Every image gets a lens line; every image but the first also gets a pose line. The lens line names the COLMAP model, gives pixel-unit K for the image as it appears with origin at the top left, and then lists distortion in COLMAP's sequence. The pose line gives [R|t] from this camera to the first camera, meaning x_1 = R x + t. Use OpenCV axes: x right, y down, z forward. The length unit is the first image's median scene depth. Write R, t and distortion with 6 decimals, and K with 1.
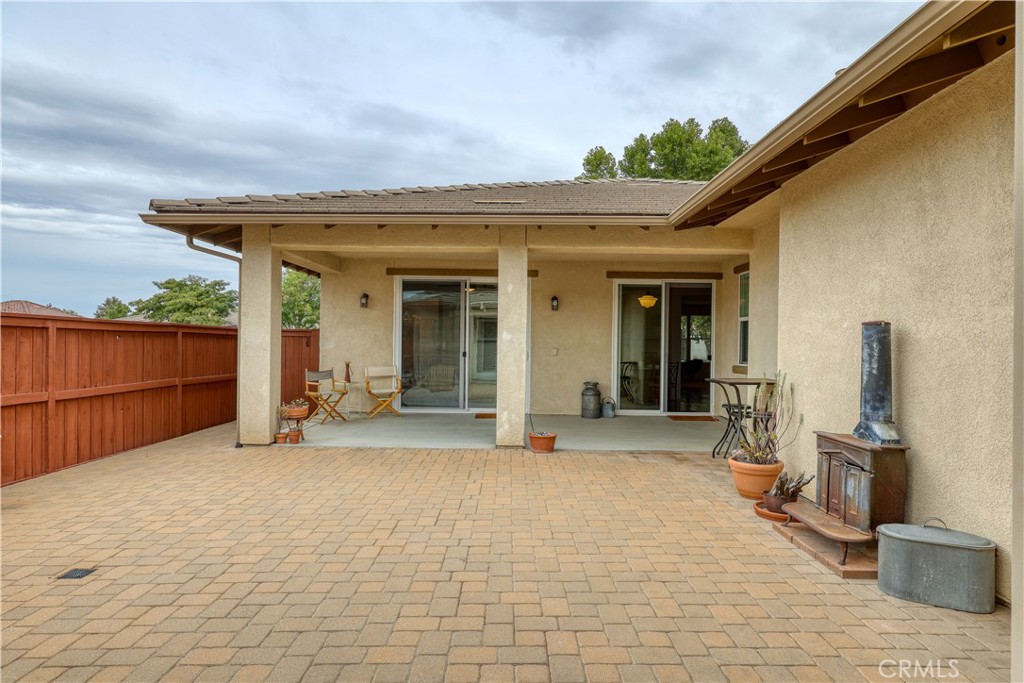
lens RADIAL K [[581.9, 0, 518.3], [0, 581.9, 347.5], [0, 0, 1]] dist [-0.001382, 0.000742]
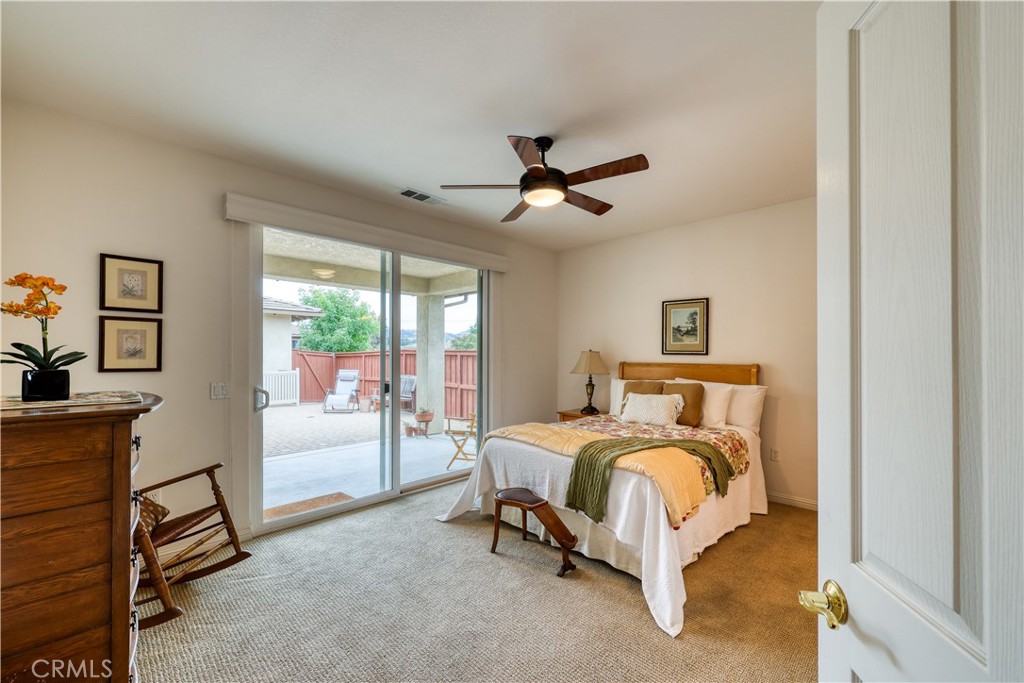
lens RADIAL K [[412.5, 0, 515.5], [0, 412.5, 352.6], [0, 0, 1]] dist [0.001067, 0.000526]
pose [[-0.699983, -0.030860, -0.713493, 0.131734], [-0.021510, 0.999524, -0.022128, -0.009795], [0.713836, -0.000142, -0.700313, 1.868695]]
